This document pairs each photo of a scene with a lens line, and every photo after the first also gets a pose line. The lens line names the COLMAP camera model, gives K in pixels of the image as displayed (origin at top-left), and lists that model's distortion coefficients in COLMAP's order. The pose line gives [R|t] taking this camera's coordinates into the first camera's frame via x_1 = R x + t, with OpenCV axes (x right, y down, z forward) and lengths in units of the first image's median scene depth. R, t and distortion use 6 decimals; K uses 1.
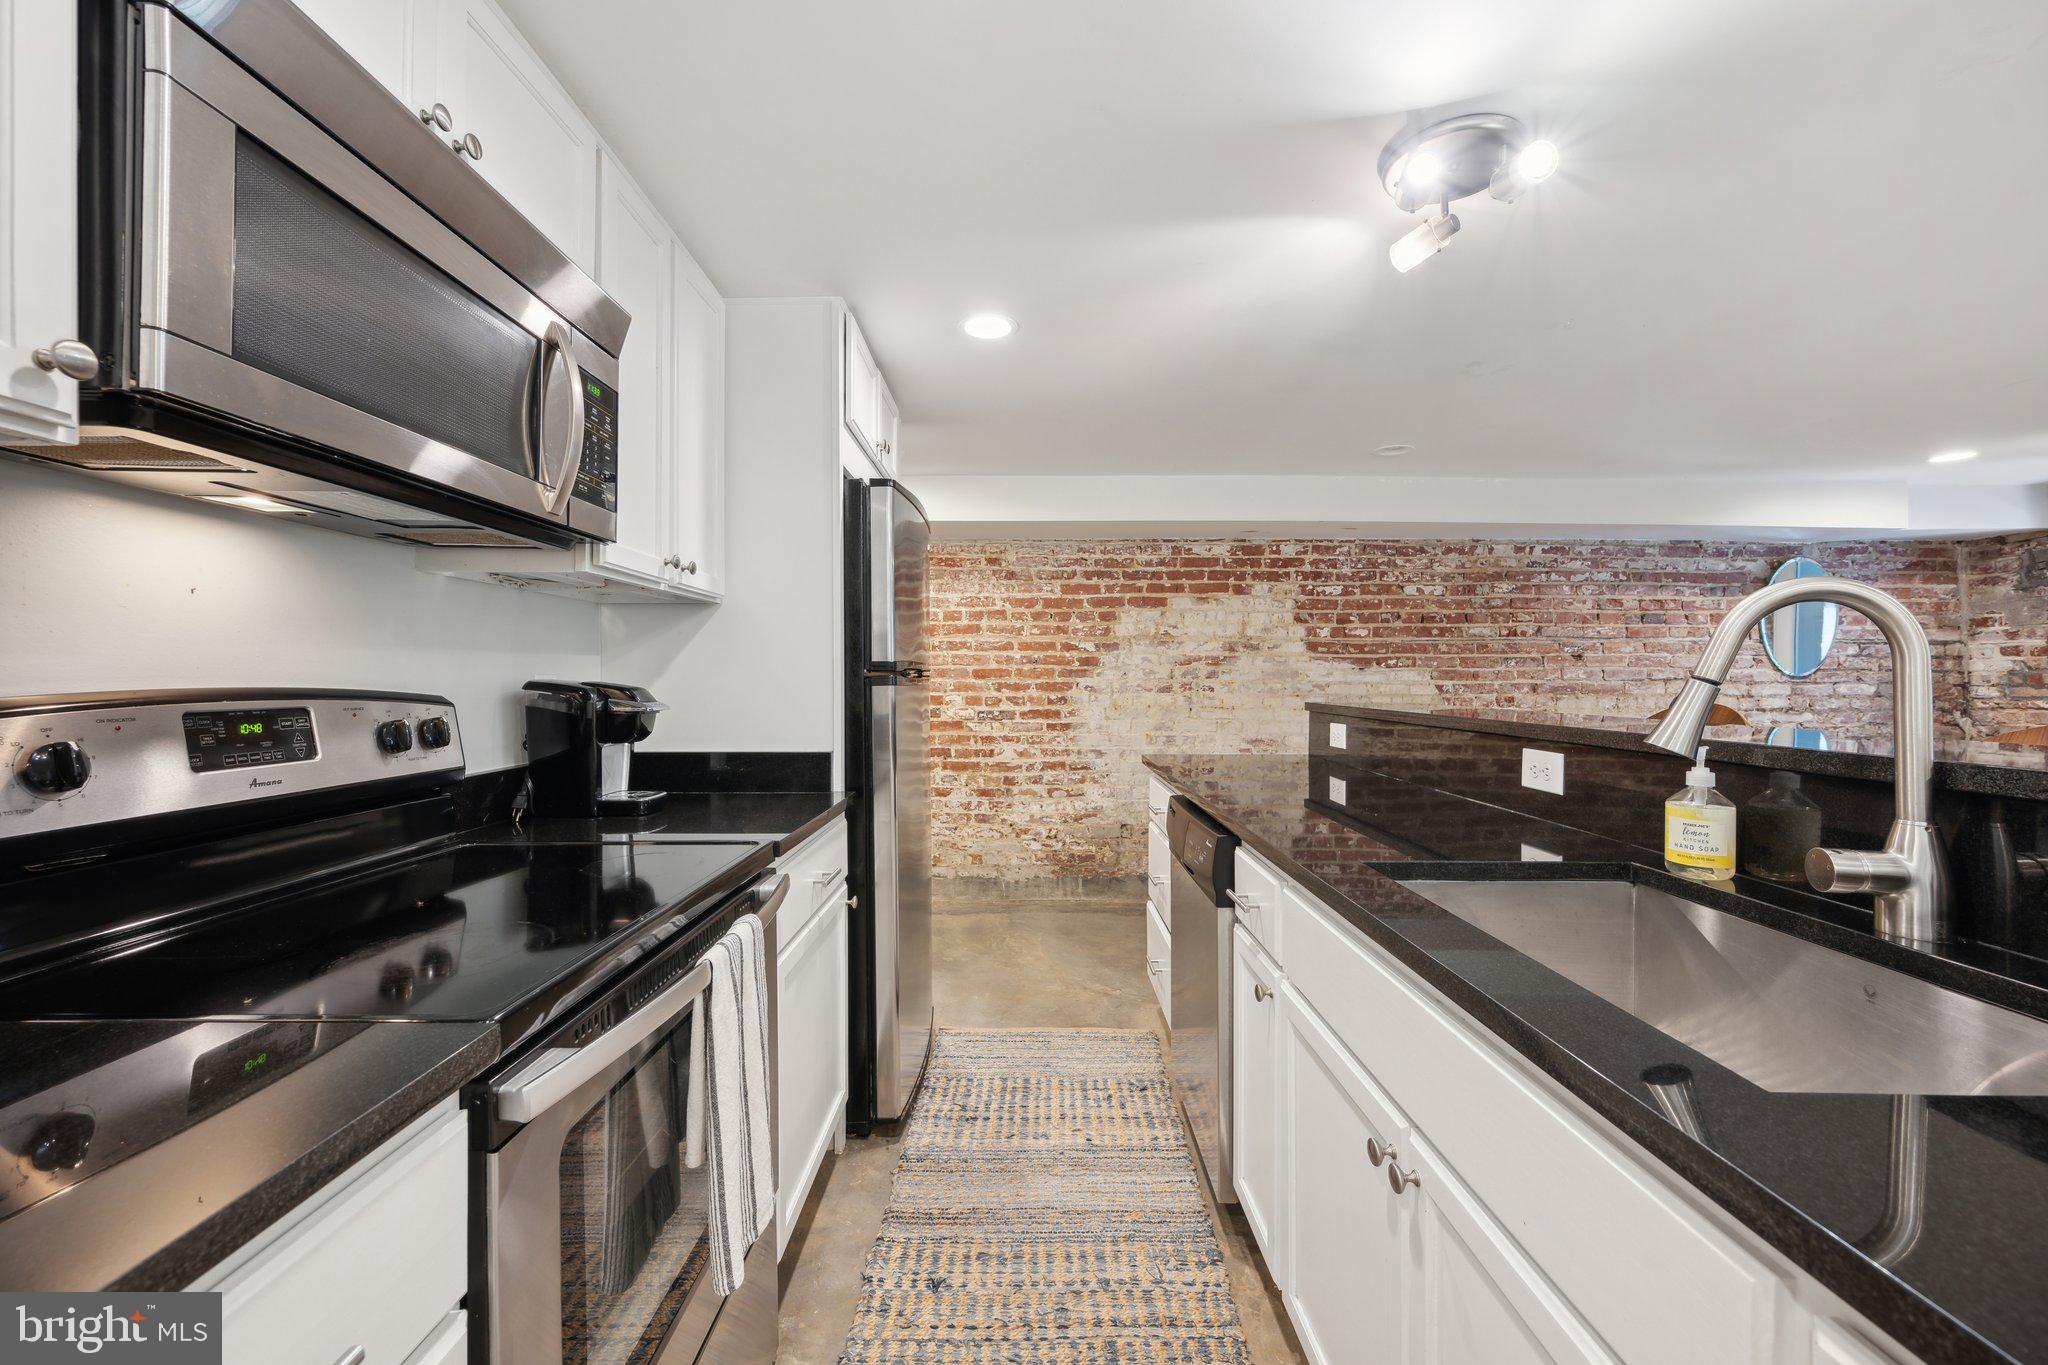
lens RADIAL K [[809.8, 0, 1020.2], [0, 809.8, 685.6], [0, 0, 1]] dist [0.000034, -0.000089]
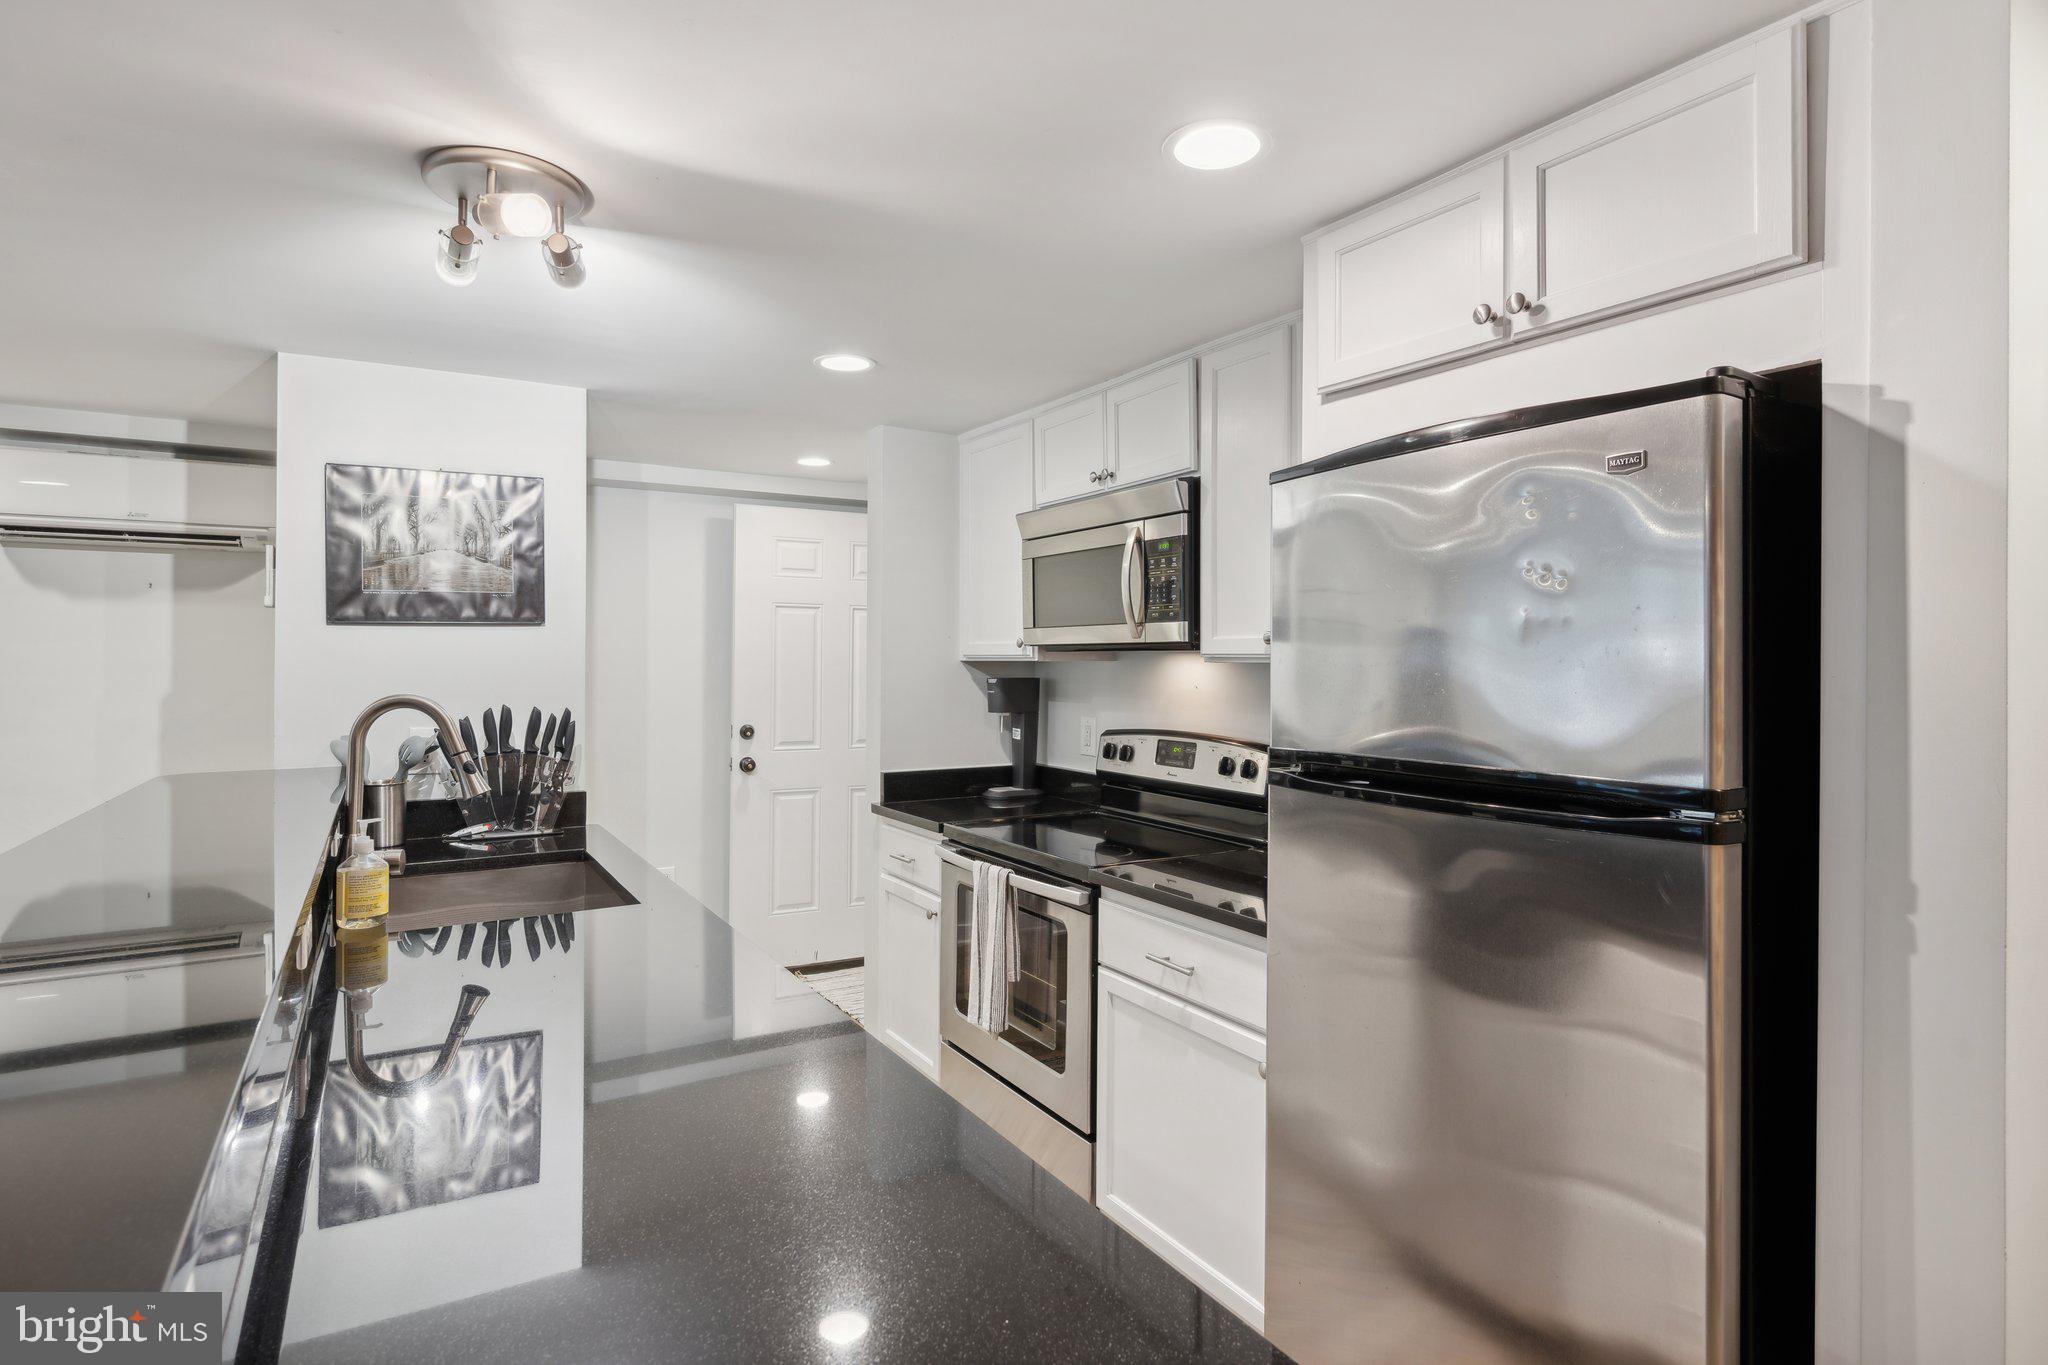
lens RADIAL K [[1046.0, 0, 1018.2], [0, 1046.0, 660.3], [0, 0, 1]] dist [-0.001899, -0.000031]
pose [[-0.853470, -0.003438, -0.521131, 0.222847], [-0.008943, 0.999928, 0.008050, -0.051126], [0.521066, 0.011530, -0.853439, 0.775811]]
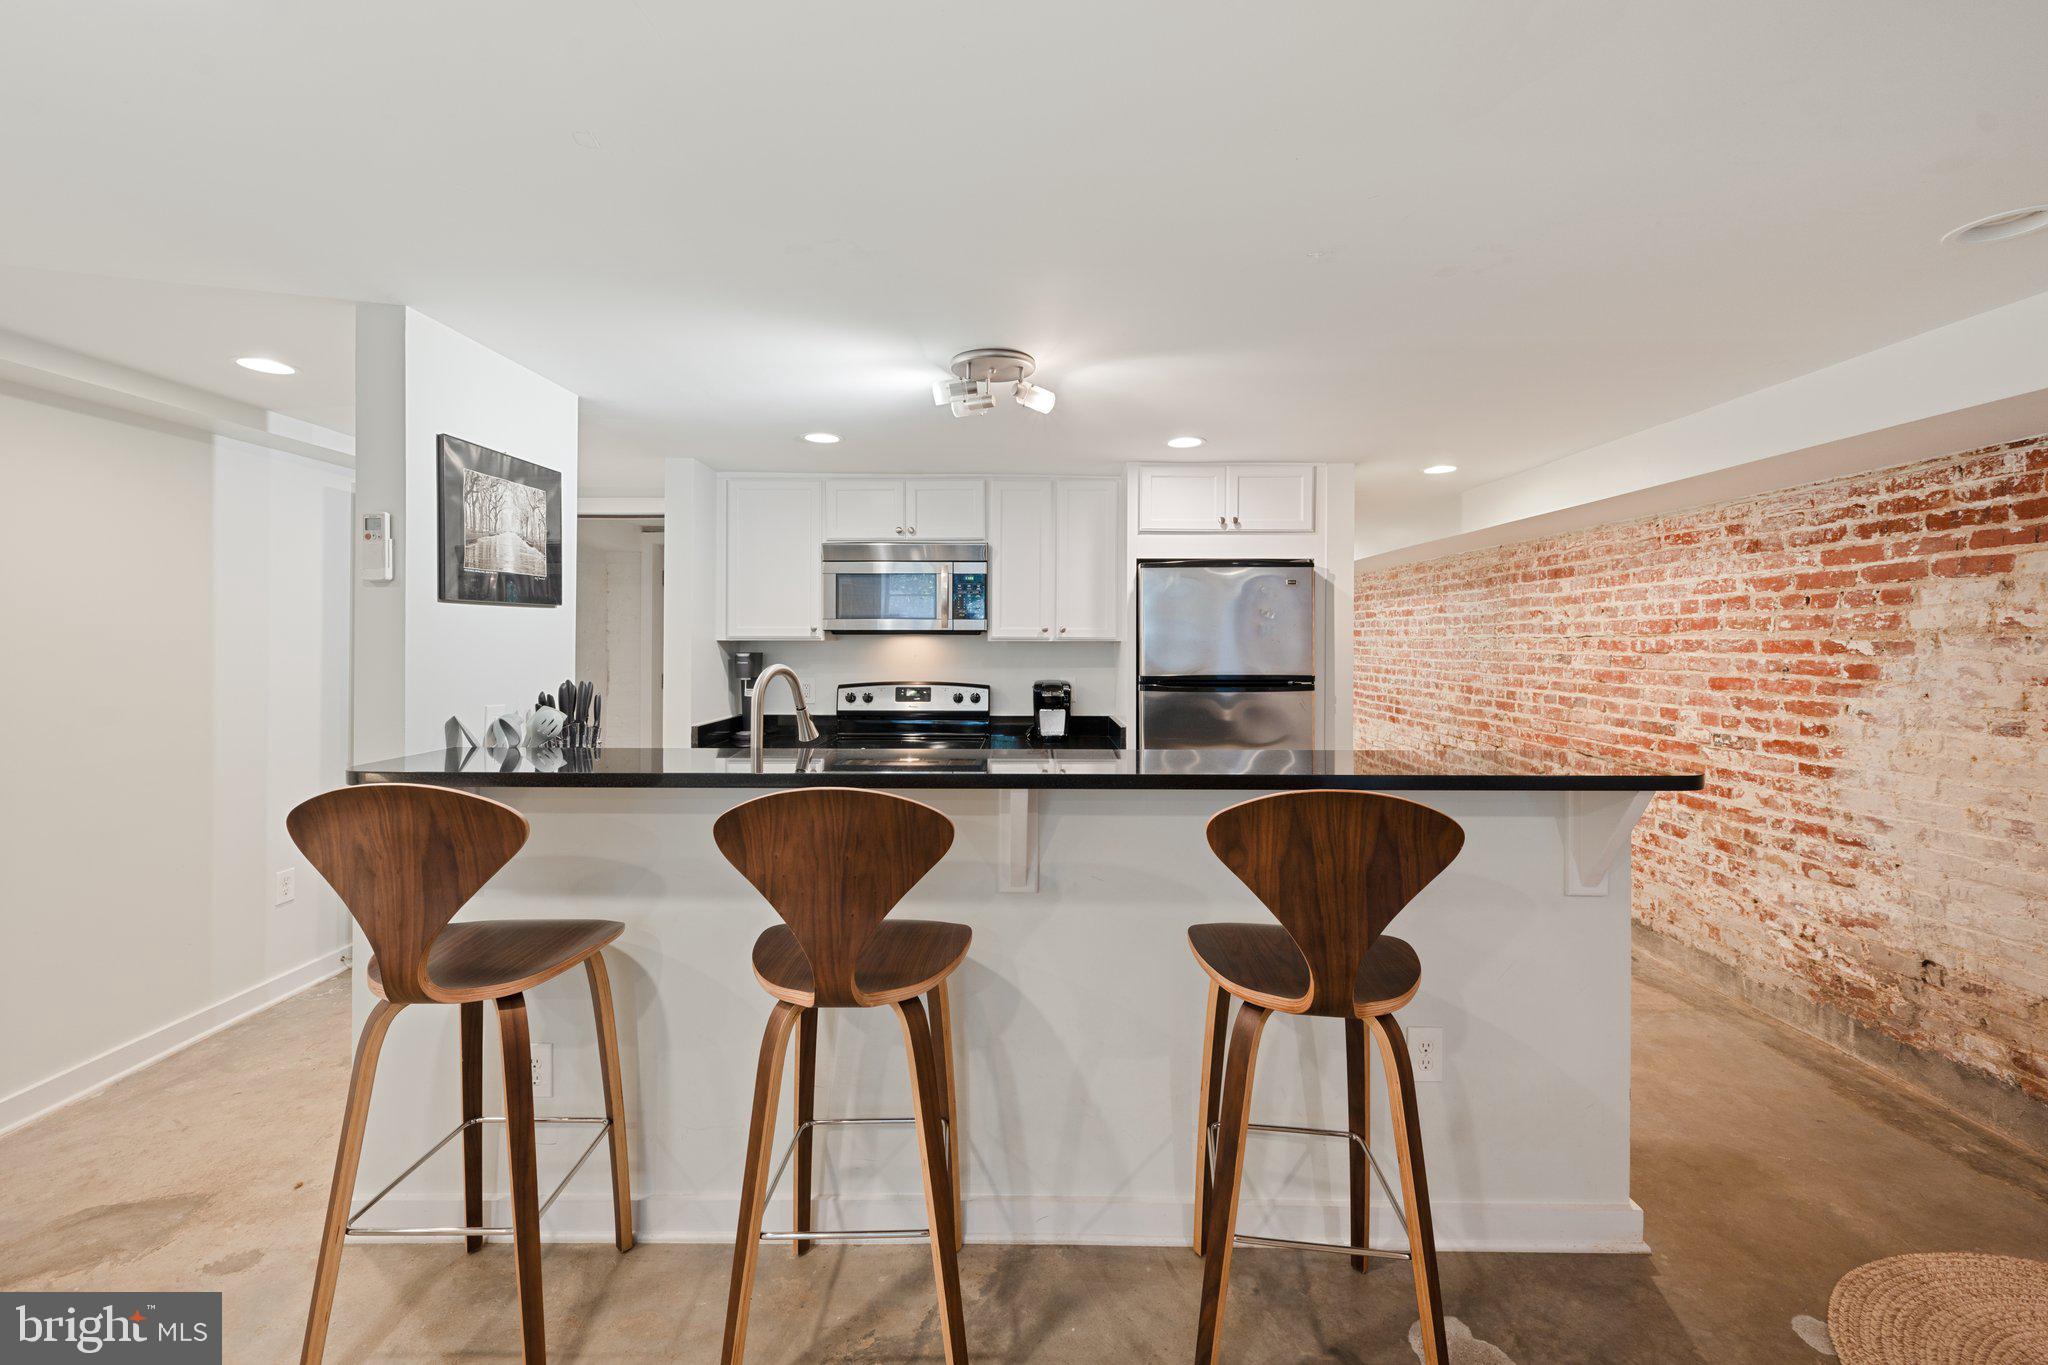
lens RADIAL K [[839.6, 0, 1016.9], [0, 839.6, 643.0], [0, 0, 1]] dist [0.001962, 0.000180]
pose [[-0.006845, -0.001339, -0.999976, 0.726626], [-0.011487, 0.999933, -0.001260, -0.043295], [0.999911, 0.011478, -0.006860, 0.362870]]
